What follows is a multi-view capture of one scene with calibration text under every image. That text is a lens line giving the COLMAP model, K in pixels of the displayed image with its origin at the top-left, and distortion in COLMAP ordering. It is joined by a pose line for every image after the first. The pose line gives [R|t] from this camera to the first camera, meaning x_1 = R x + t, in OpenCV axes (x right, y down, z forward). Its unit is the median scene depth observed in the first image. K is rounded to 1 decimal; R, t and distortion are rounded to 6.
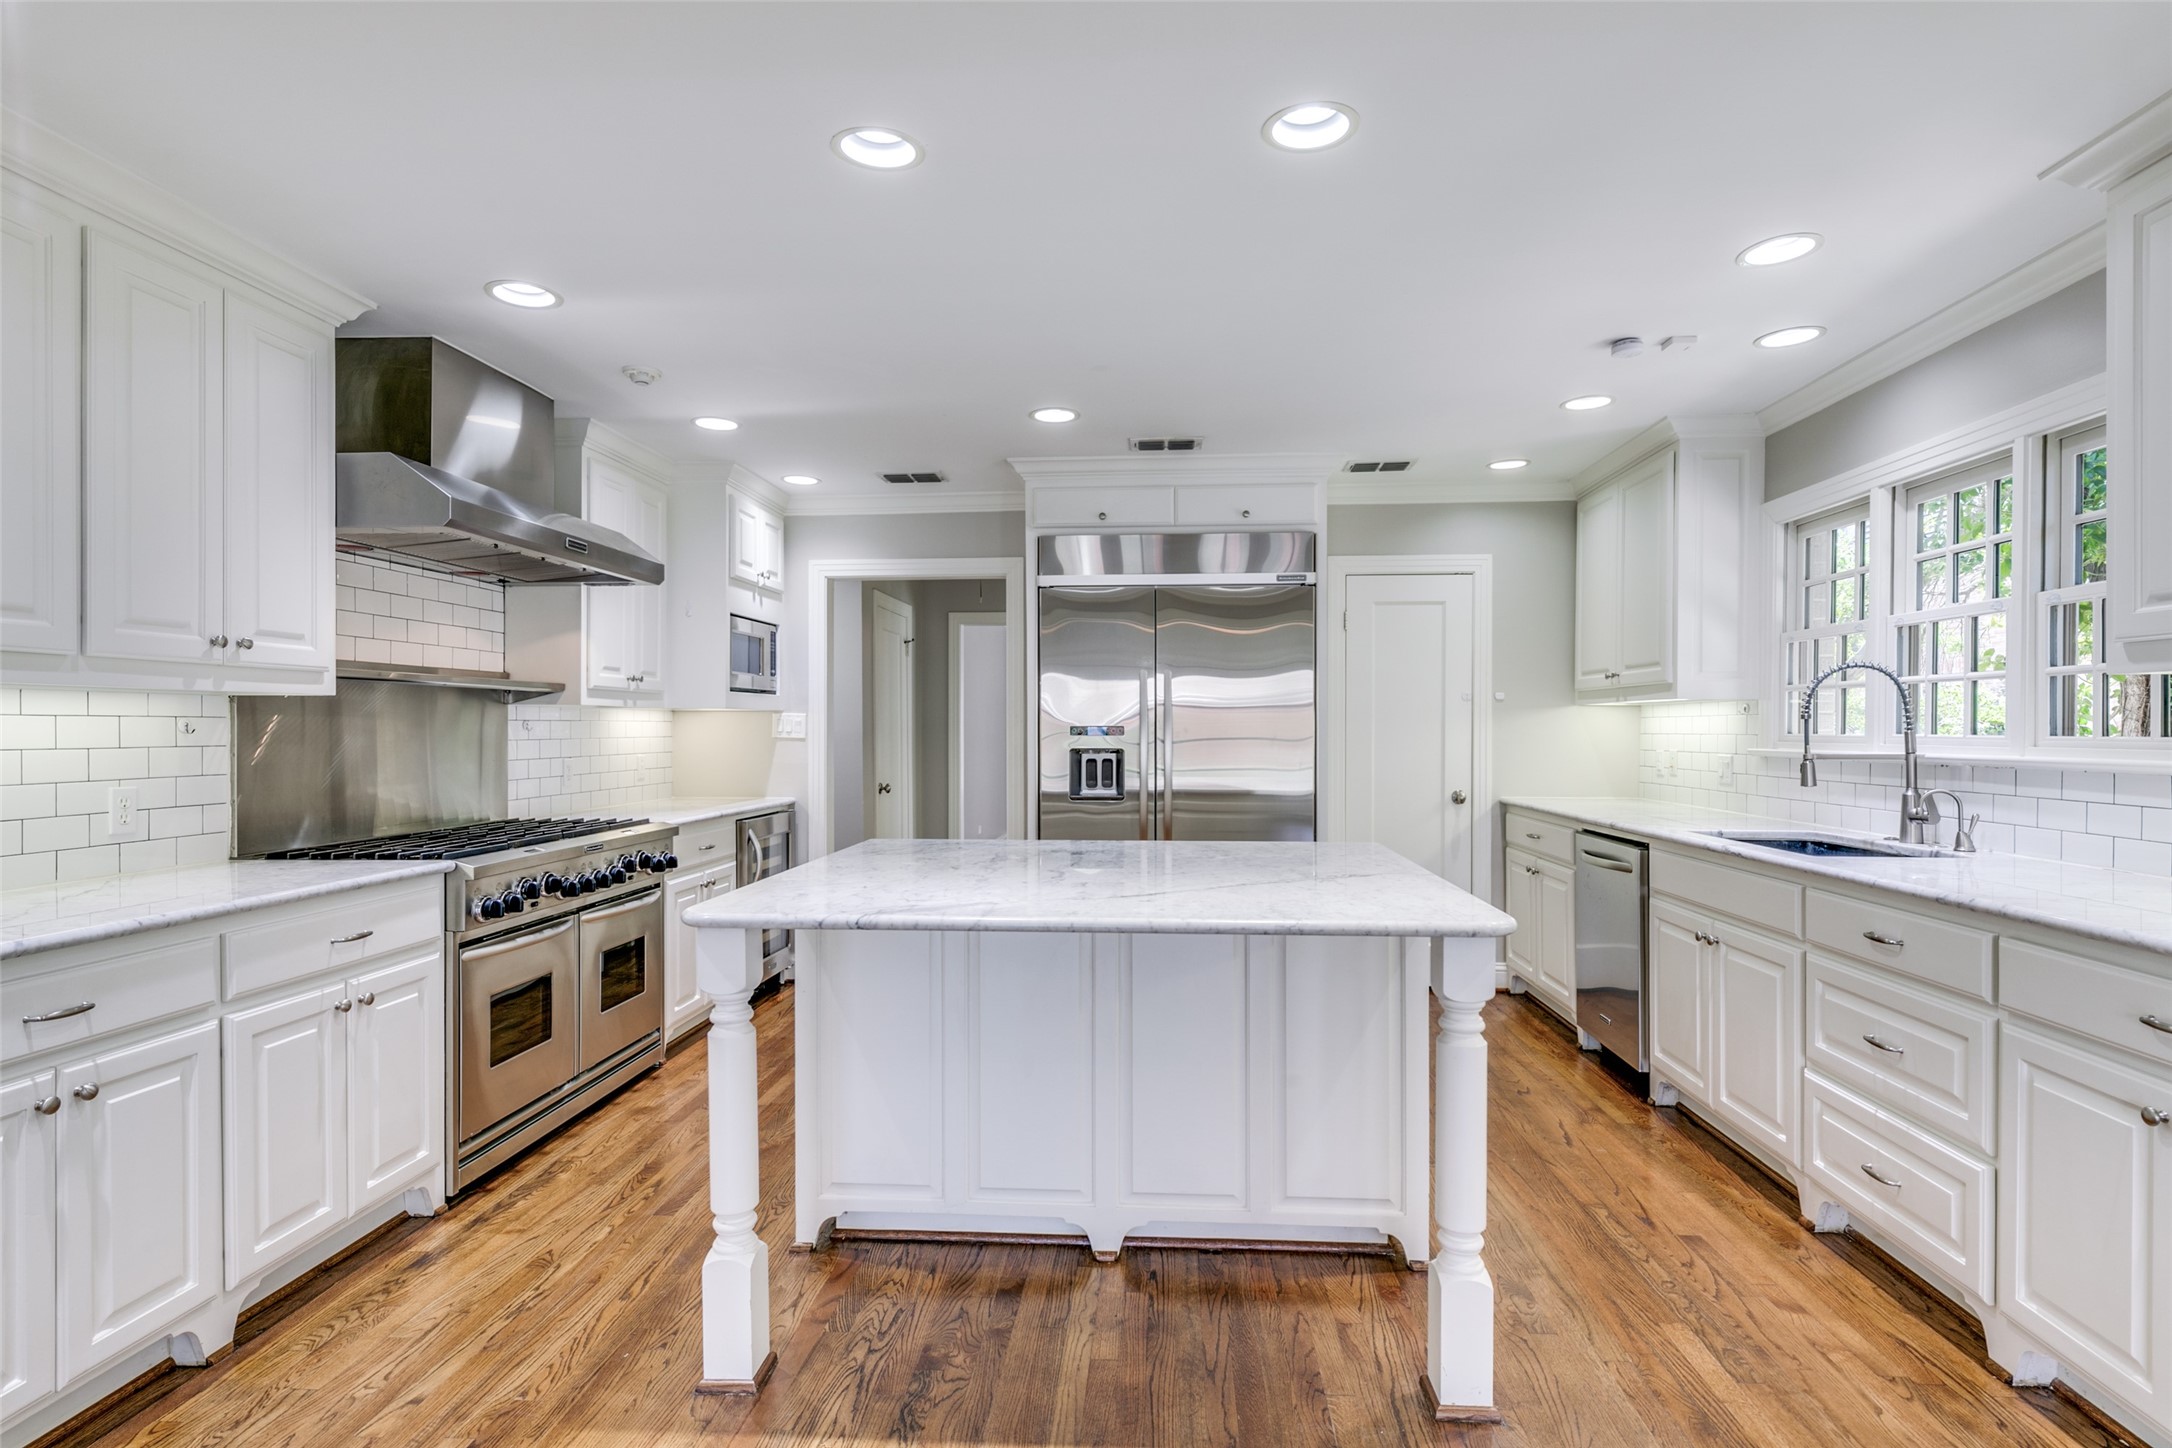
lens RADIAL K [[1119.1, 0, 1099.5], [0, 1119.1, 728.2], [0, 0, 1]] dist [0.013689, -0.004389]
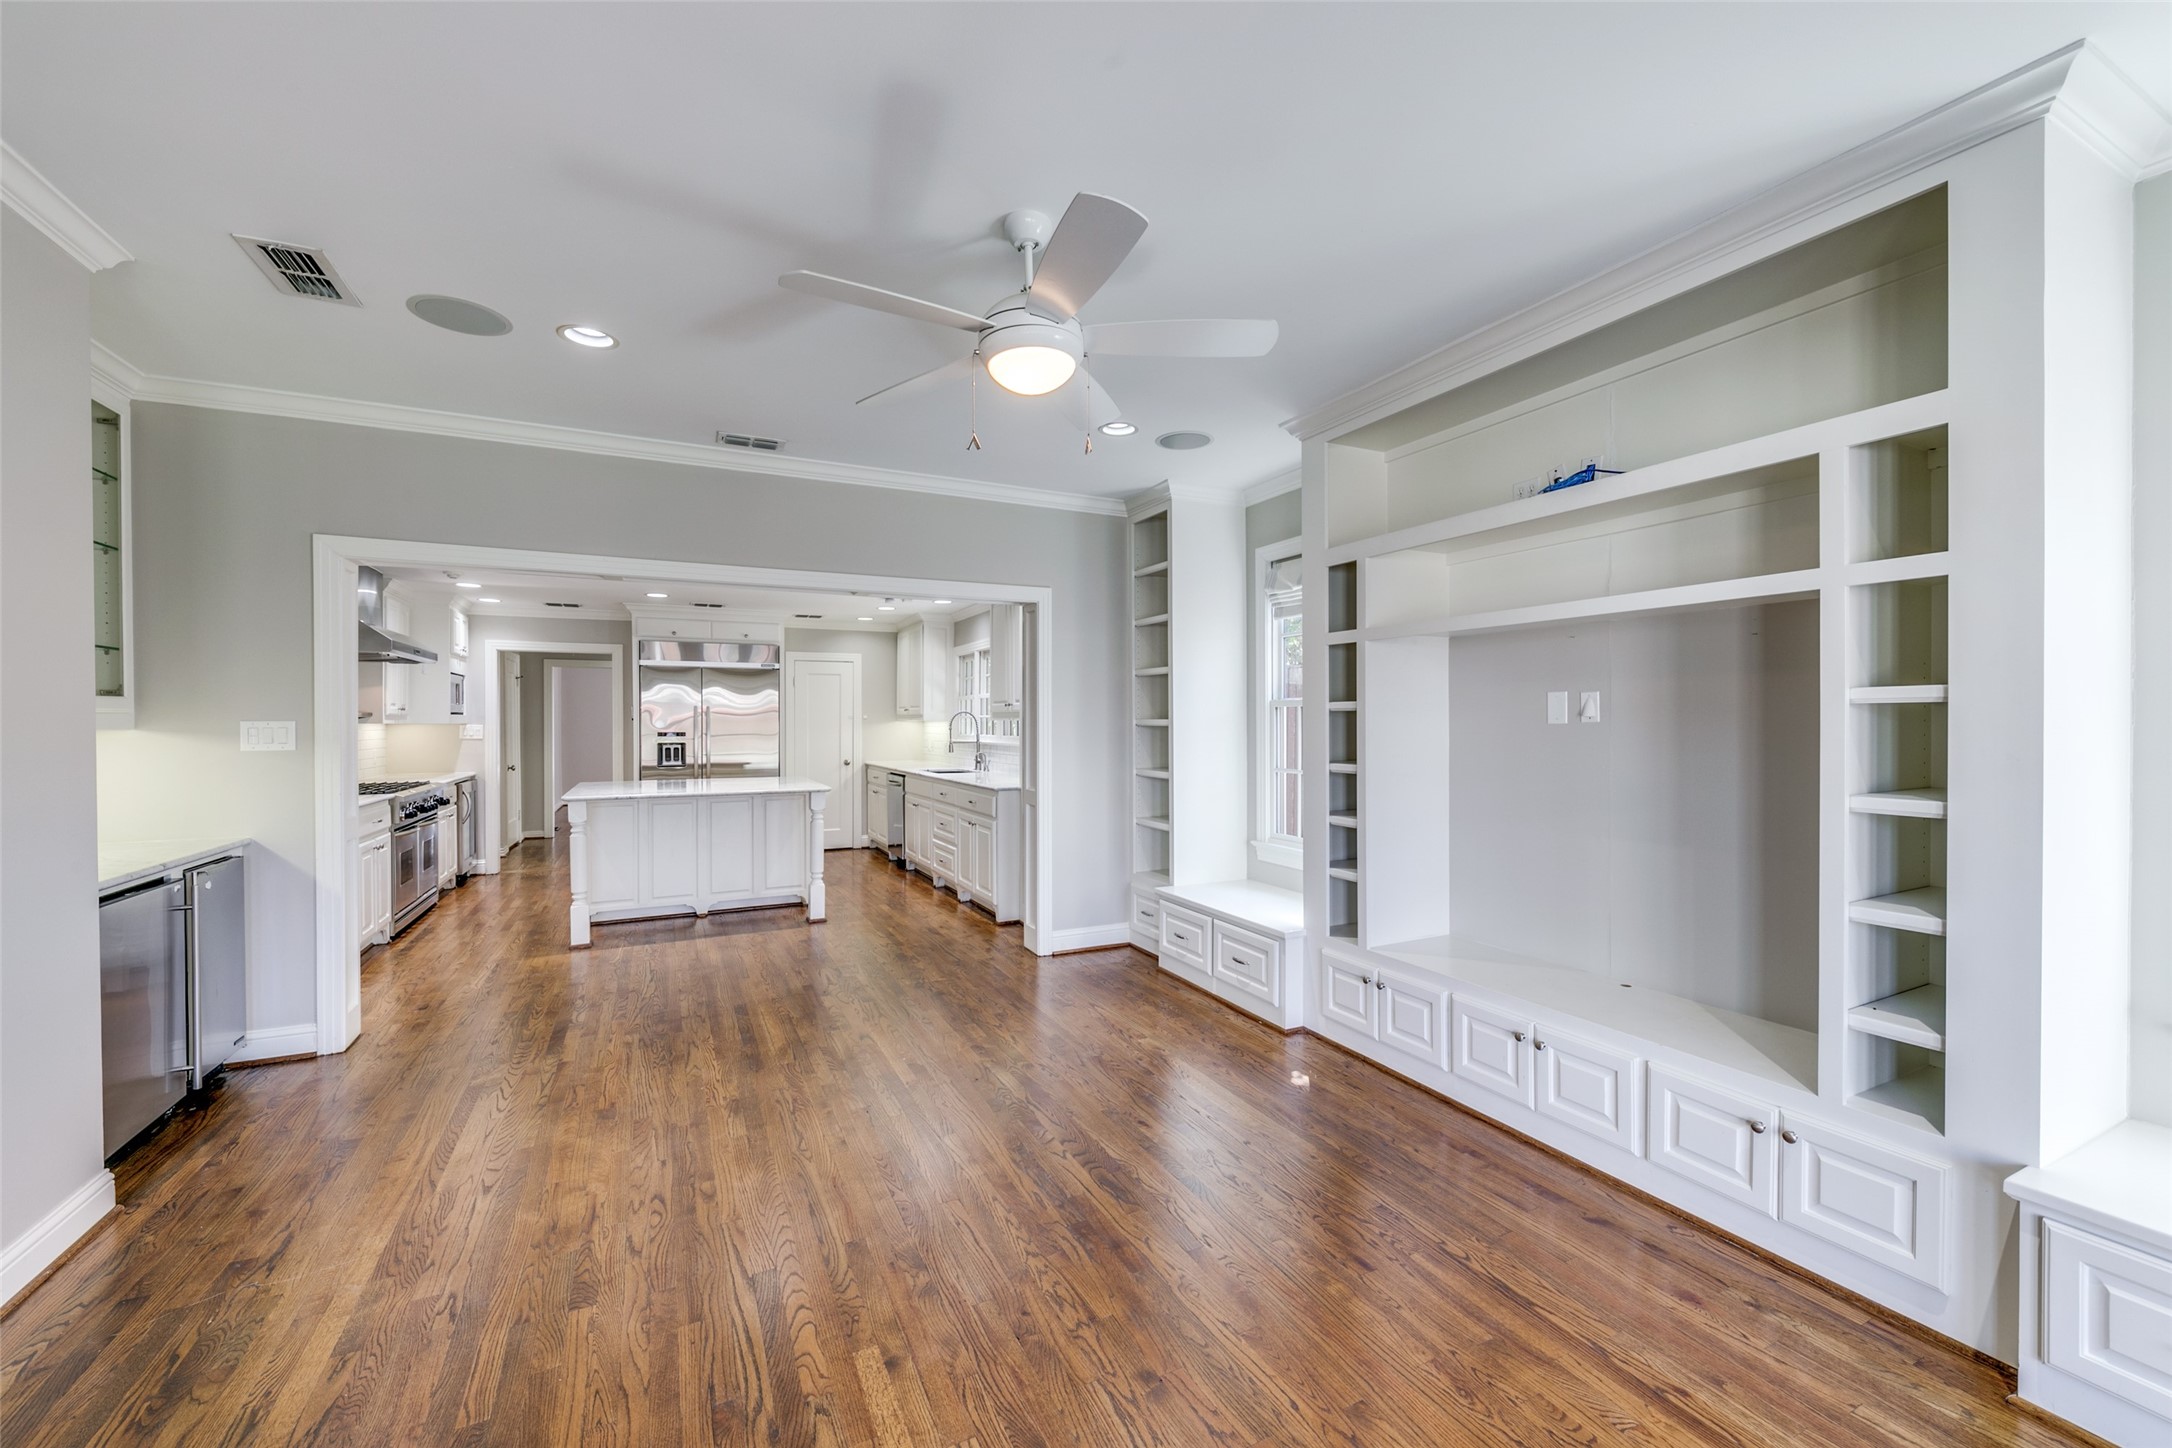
lens RADIAL K [[910.9, 0, 1101.1], [0, 910.9, 727.2], [0, 0, 1]] dist [0.004309, -0.000696]
pose [[0.868643, -0.004981, 0.495413, -0.151999], [0.002394, 0.999980, 0.005856, -0.019750], [-0.495433, -0.003900, 0.868638, -0.906962]]
